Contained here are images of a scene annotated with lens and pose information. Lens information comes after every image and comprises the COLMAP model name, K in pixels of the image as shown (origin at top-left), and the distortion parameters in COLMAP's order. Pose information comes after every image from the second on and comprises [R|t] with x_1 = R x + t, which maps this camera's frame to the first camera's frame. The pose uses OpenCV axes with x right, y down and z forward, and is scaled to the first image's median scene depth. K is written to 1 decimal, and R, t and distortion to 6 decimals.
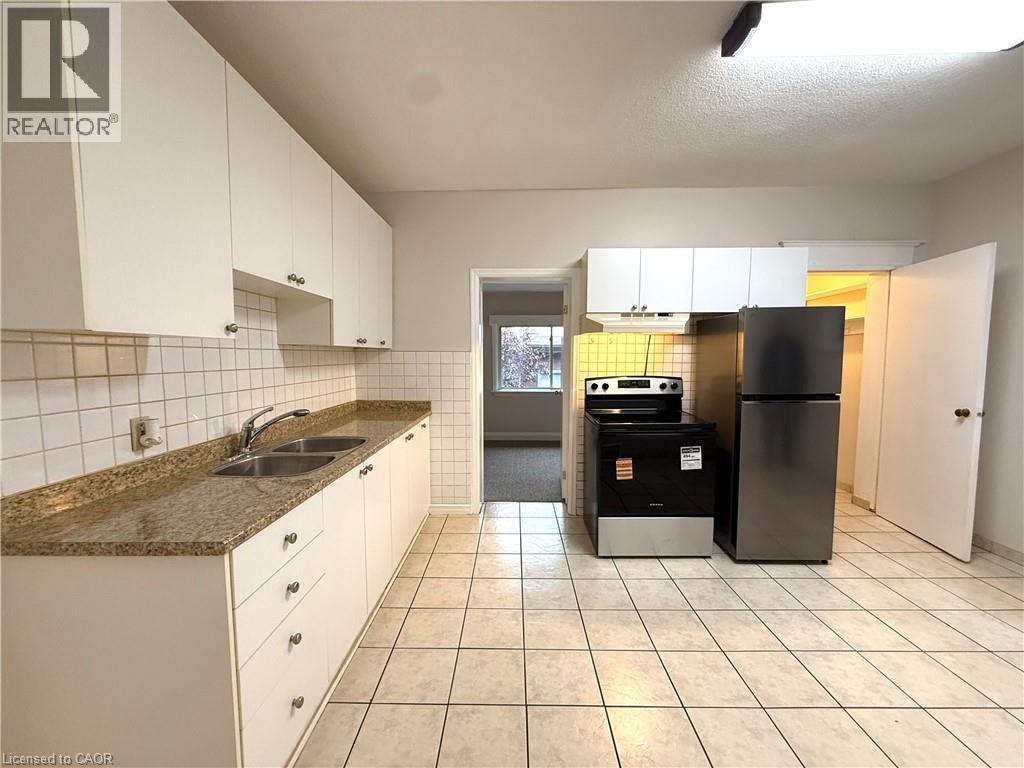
lens RADIAL K [[405.7, 0, 515.8], [0, 405.7, 379.4], [0, 0, 1]] dist [-0.000361, -0.000099]
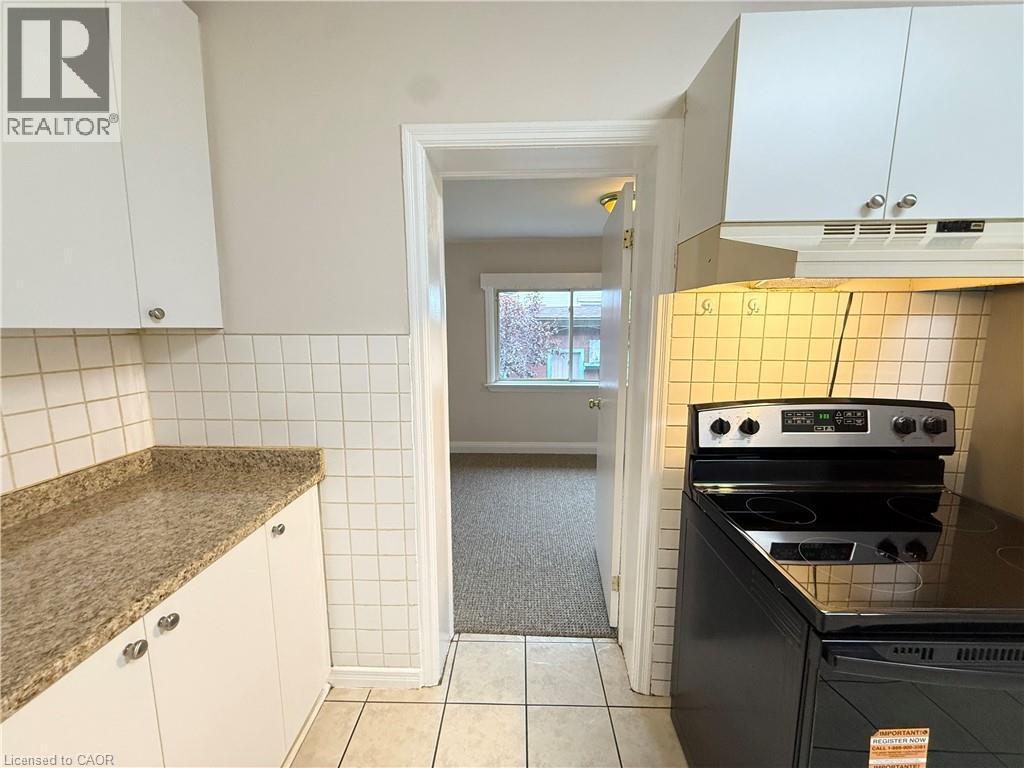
lens RADIAL K [[413.1, 0, 512.0], [0, 413.1, 384.0], [0, 0, 1]] dist [0.000003, 0.000154]
pose [[0.999758, 0.000443, -0.022013, 0.004514], [0.001200, 0.997217, 0.074548, -0.049720], [0.021985, -0.074557, 0.996974, 0.574620]]
